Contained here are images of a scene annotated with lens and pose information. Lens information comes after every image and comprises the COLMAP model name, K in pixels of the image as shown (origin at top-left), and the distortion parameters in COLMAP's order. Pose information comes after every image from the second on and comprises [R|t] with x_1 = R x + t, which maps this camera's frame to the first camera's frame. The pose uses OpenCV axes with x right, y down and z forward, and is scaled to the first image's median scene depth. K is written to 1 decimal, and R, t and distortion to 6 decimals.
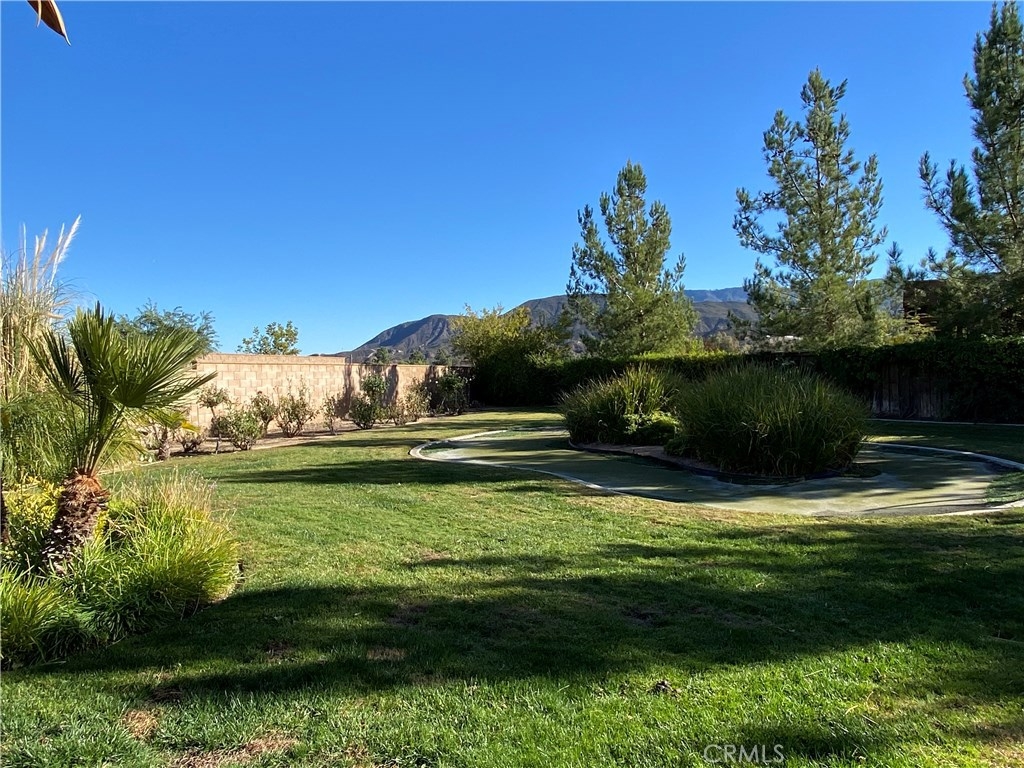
lens RADIAL K [[765.8, 0, 514.1], [0, 765.8, 390.7], [0, 0, 1]] dist [0.077689, -0.067210]
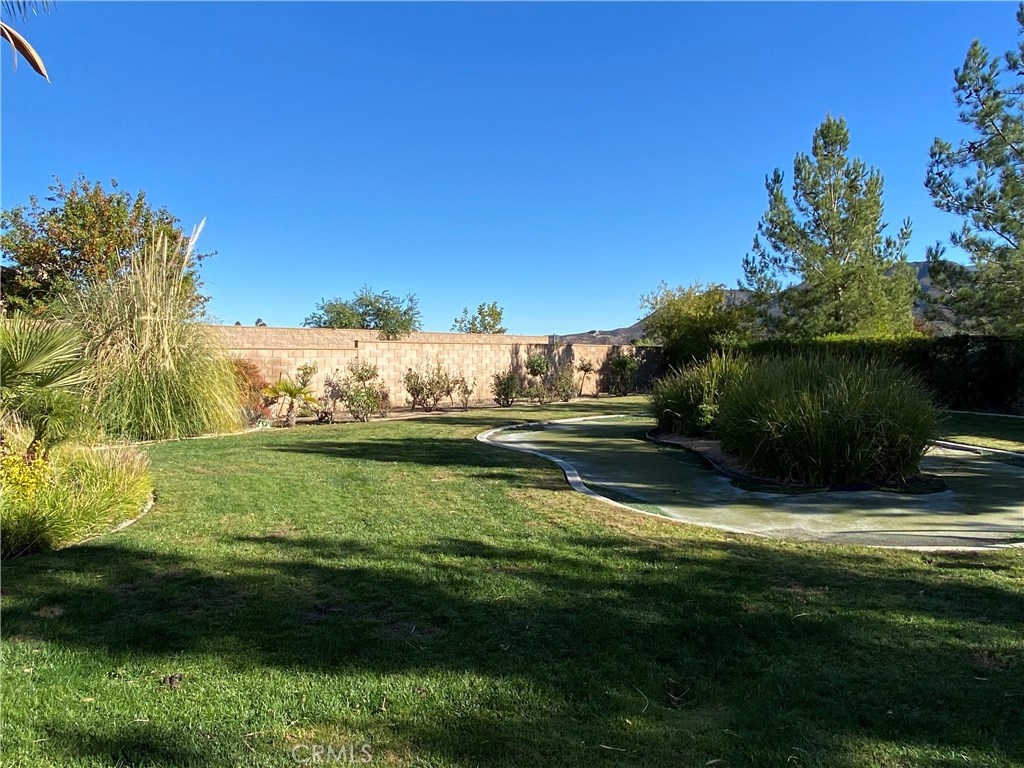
lens RADIAL K [[765.8, 0, 501.6], [0, 765.8, 387.9], [0, 0, 1]] dist [0.077689, -0.067210]
pose [[0.929429, 0.033235, -0.367501, 0.175473], [-0.023231, 0.999230, 0.031614, -0.008054], [0.368268, -0.020845, 0.929486, 0.039045]]
